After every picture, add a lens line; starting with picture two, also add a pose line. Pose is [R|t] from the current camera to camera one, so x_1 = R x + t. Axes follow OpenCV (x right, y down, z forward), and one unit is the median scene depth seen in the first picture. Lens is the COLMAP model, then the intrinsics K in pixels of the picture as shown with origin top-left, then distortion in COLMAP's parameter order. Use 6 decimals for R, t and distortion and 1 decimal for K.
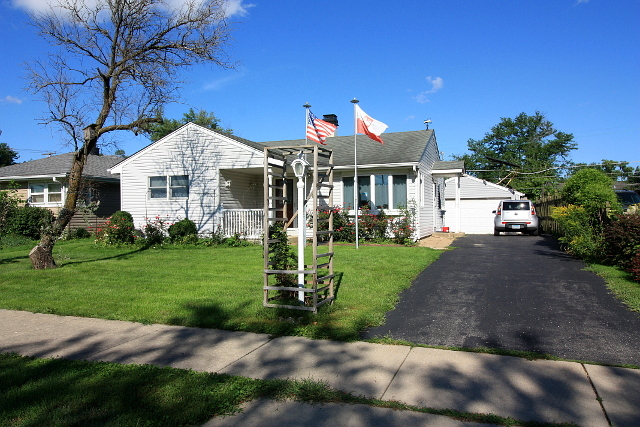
lens RADIAL K [[487.5, 0, 322.7], [0, 487.5, 214.4], [0, 0, 1]] dist [0.002577, 0.002535]
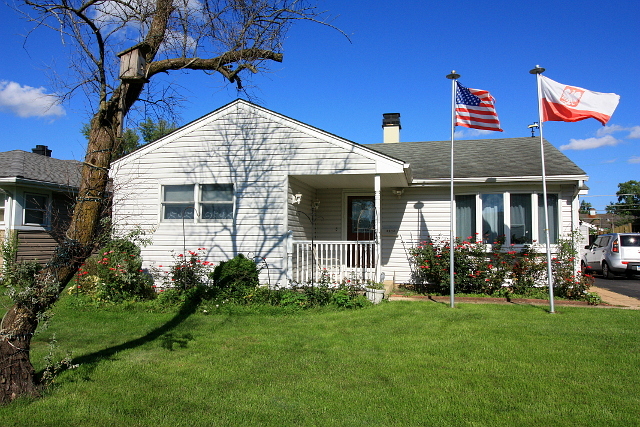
lens RADIAL K [[487.5, 0, 317.1], [0, 487.5, 211.8], [0, 0, 1]] dist [0.002577, 0.002535]
pose [[0.991071, 0.024466, 0.131072, -0.249947], [-0.016531, 0.997983, -0.061289, -0.008834], [-0.132307, 0.058576, 0.989477, 0.376817]]
